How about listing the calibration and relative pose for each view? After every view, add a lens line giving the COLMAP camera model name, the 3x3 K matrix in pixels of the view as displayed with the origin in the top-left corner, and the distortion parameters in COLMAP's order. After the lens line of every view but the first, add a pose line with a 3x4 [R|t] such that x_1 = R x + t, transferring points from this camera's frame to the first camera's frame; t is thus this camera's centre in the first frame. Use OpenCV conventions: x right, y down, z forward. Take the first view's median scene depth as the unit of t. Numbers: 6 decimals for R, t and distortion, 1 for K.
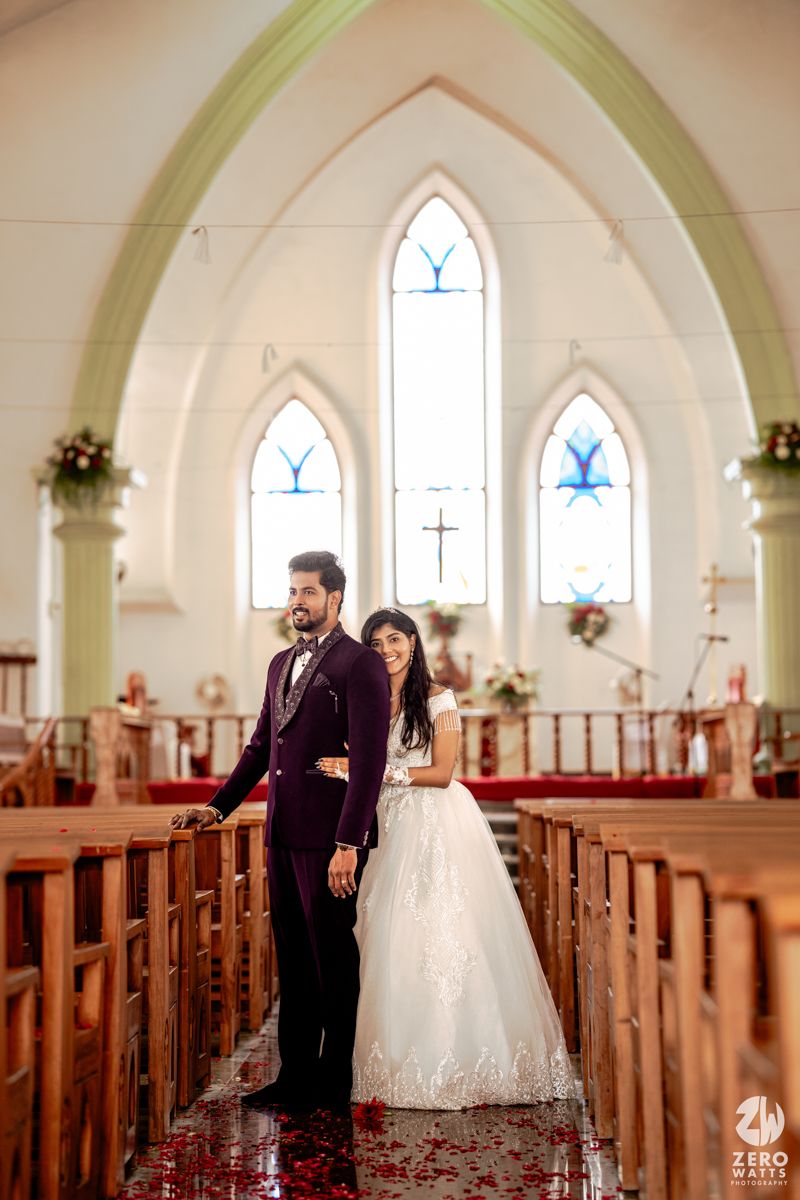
lens RADIAL K [[2882.7, 0, 395.6], [0, 2882.7, 602.7], [0, 0, 1]] dist [0.739176, 0.240284]
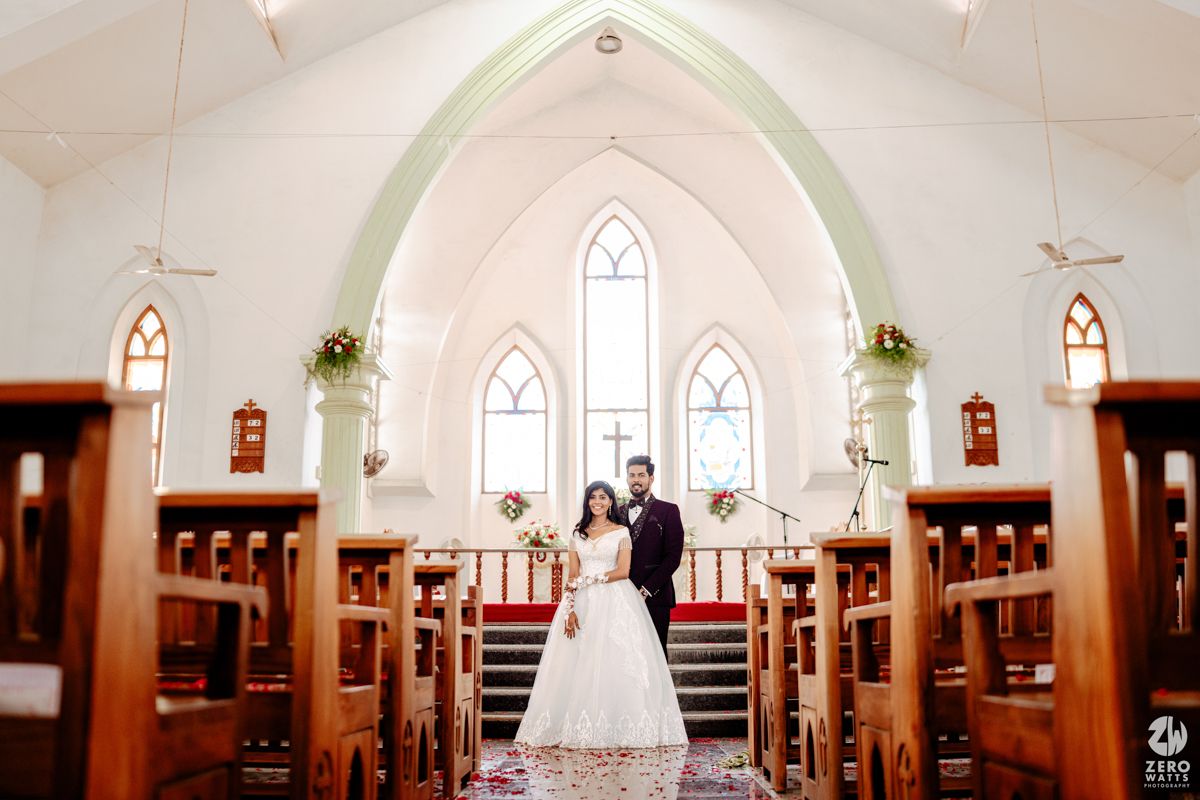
lens RADIAL K [[1145.7, 0, 600.0], [0, 1145.7, 400.0], [0, 0, 1]] dist [-0.193103, 0.227066]
pose [[0.999932, 0.007661, 0.008801, 0.002307], [-0.006202, 0.987869, -0.155166, 0.048717], [-0.009883, 0.155101, 0.987849, 0.506588]]
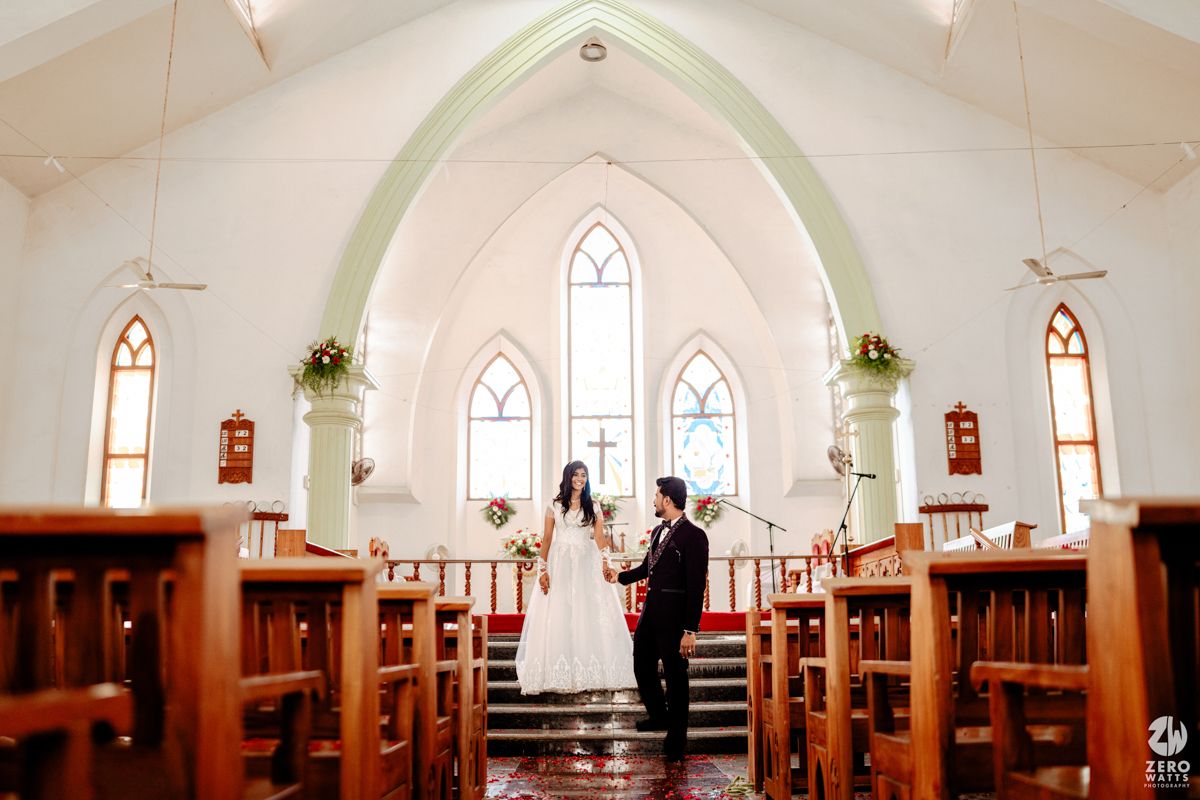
lens RADIAL K [[1146.0, 0, 594.6], [0, 1146.0, 402.4], [0, 0, 1]] dist [-0.194153, 0.234916]
pose [[0.999673, 0.006168, 0.024836, -0.002438], [-0.002392, 0.988793, -0.149272, 0.042983], [-0.025479, 0.149164, 0.988484, 0.502638]]
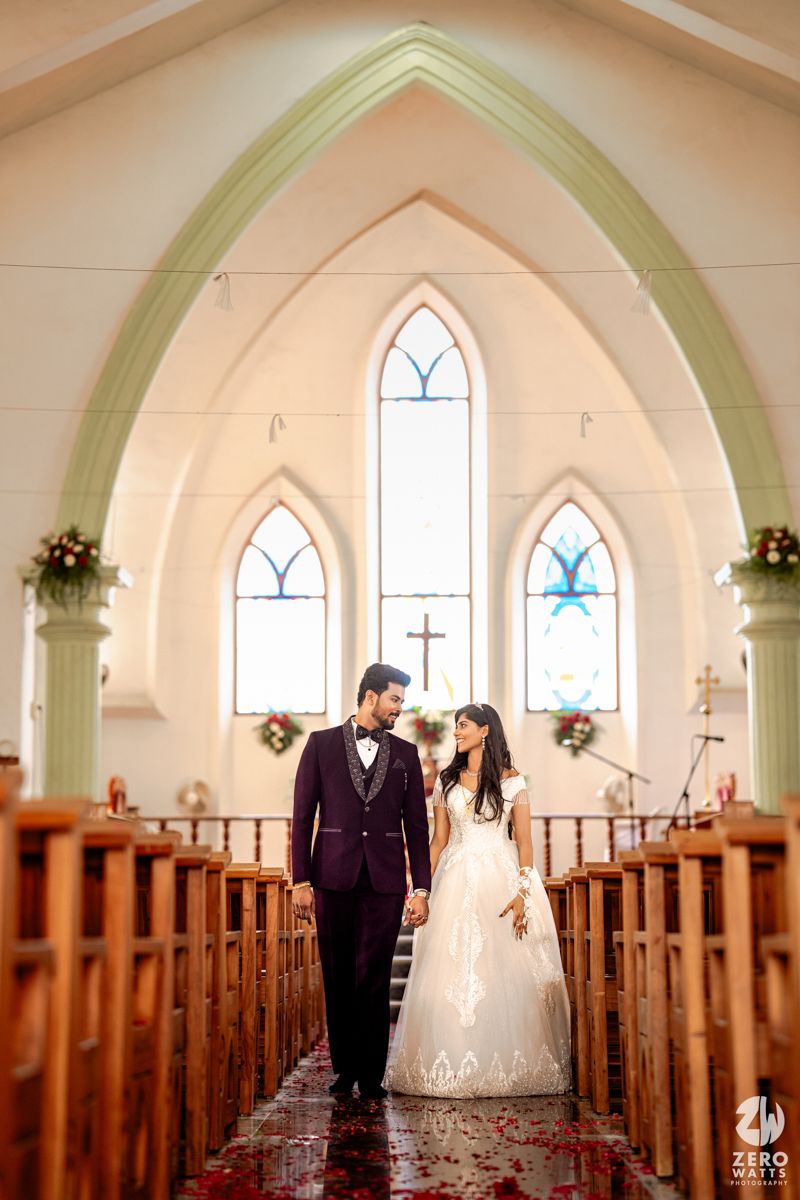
lens RADIAL K [[2874.7, 0, 400.0], [0, 2874.7, 600.0], [0, 0, 1]] dist [0.739129, 0.246376]
pose [[0.999851, 0.008561, 0.014979, -0.009497], [-0.007792, 0.998683, -0.050717, 0.014183], [-0.015393, 0.050593, 0.998601, 0.012167]]
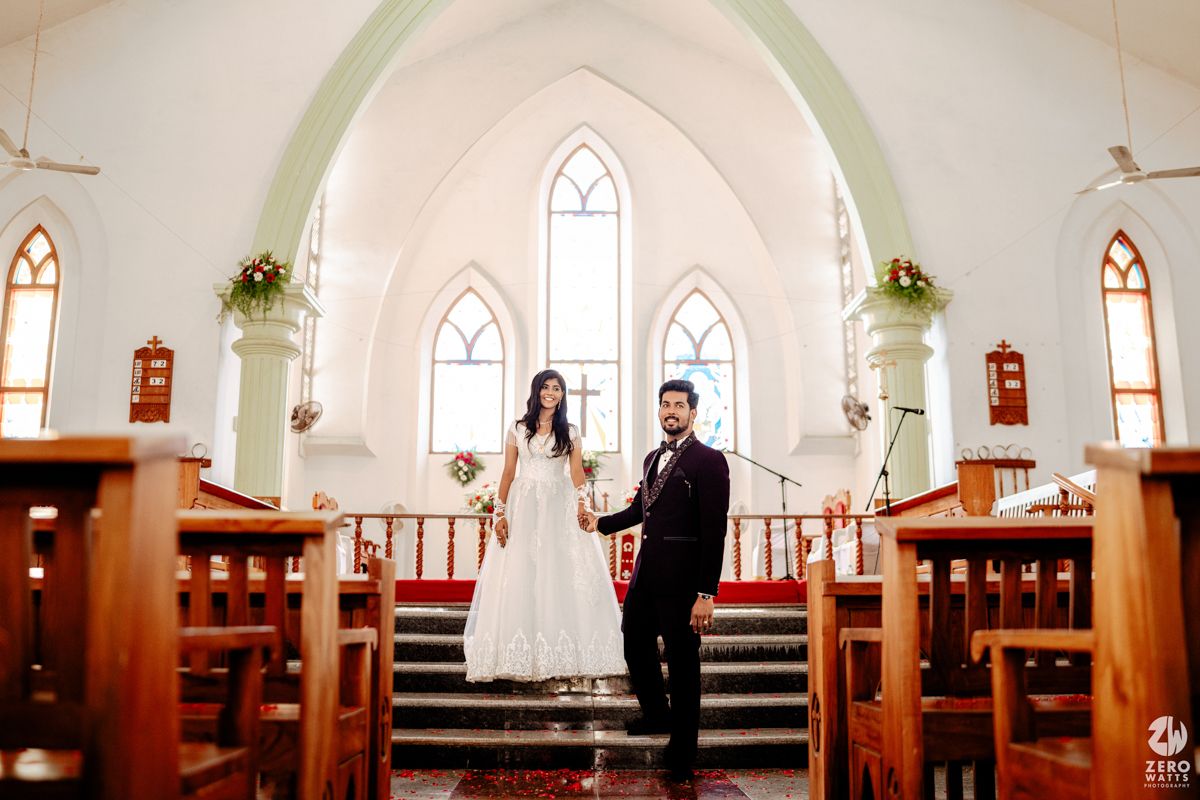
lens RADIAL K [[1145.7, 0, 600.0], [0, 1145.7, 400.0], [0, 0, 1]] dist [-0.193103, 0.227066]
pose [[0.998748, 0.020920, 0.045451, 0.000219], [-0.014702, 0.990998, -0.133067, 0.049076], [-0.047825, 0.132232, 0.990064, 0.580602]]
